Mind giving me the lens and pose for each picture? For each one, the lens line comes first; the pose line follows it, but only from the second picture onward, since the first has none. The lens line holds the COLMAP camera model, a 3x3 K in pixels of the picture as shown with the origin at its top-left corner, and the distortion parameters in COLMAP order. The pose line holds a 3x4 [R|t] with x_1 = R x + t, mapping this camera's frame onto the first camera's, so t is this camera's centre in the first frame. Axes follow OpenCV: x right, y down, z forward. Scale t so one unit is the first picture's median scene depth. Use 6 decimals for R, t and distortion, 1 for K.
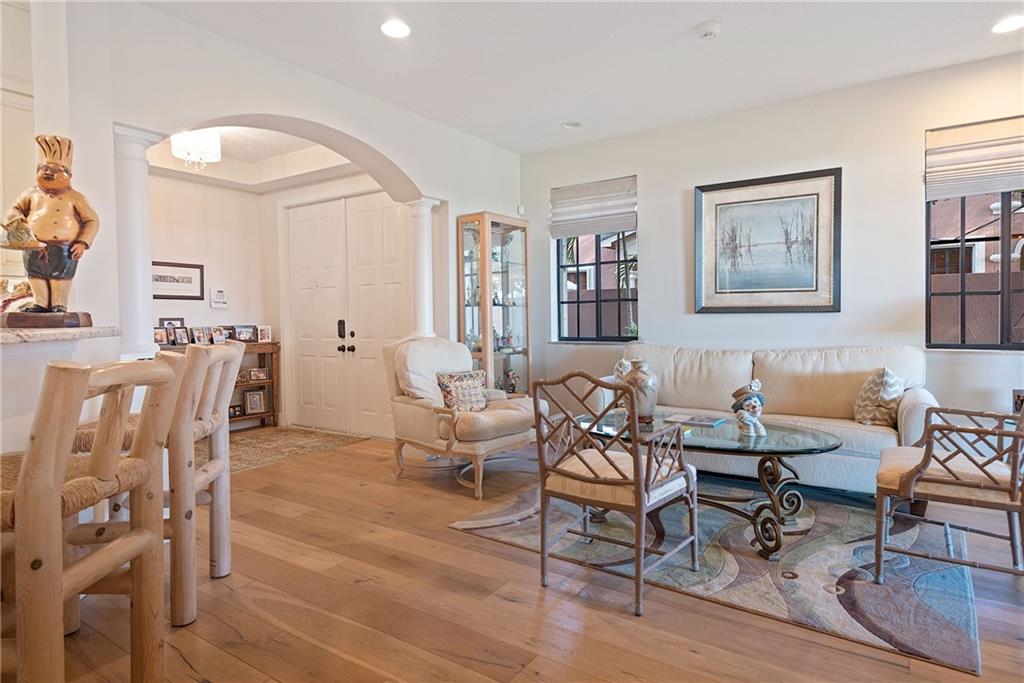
lens RADIAL K [[586.7, 0, 505.0], [0, 586.7, 318.1], [0, 0, 1]] dist [0.037393, -0.024703]
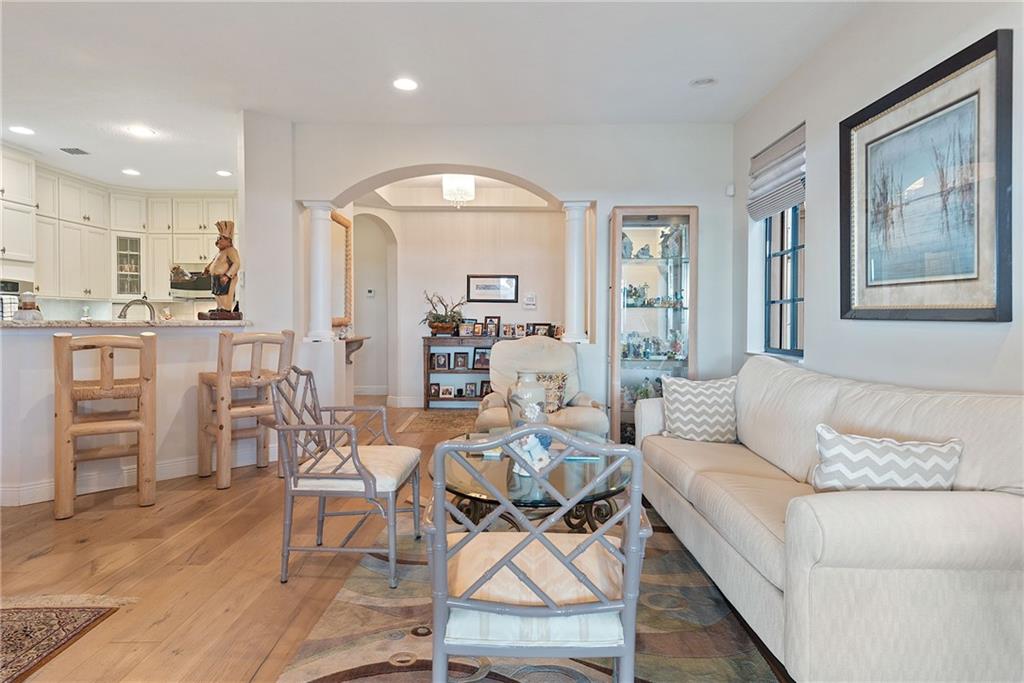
lens RADIAL K [[586.7, 0, 505.0], [0, 586.7, 318.1], [0, 0, 1]] dist [0.037393, -0.024703]
pose [[0.560174, 0.014689, -0.828245, 0.691001], [-0.012562, 0.999878, 0.009237, -0.011298], [0.828280, 0.005230, 0.560291, 0.349852]]
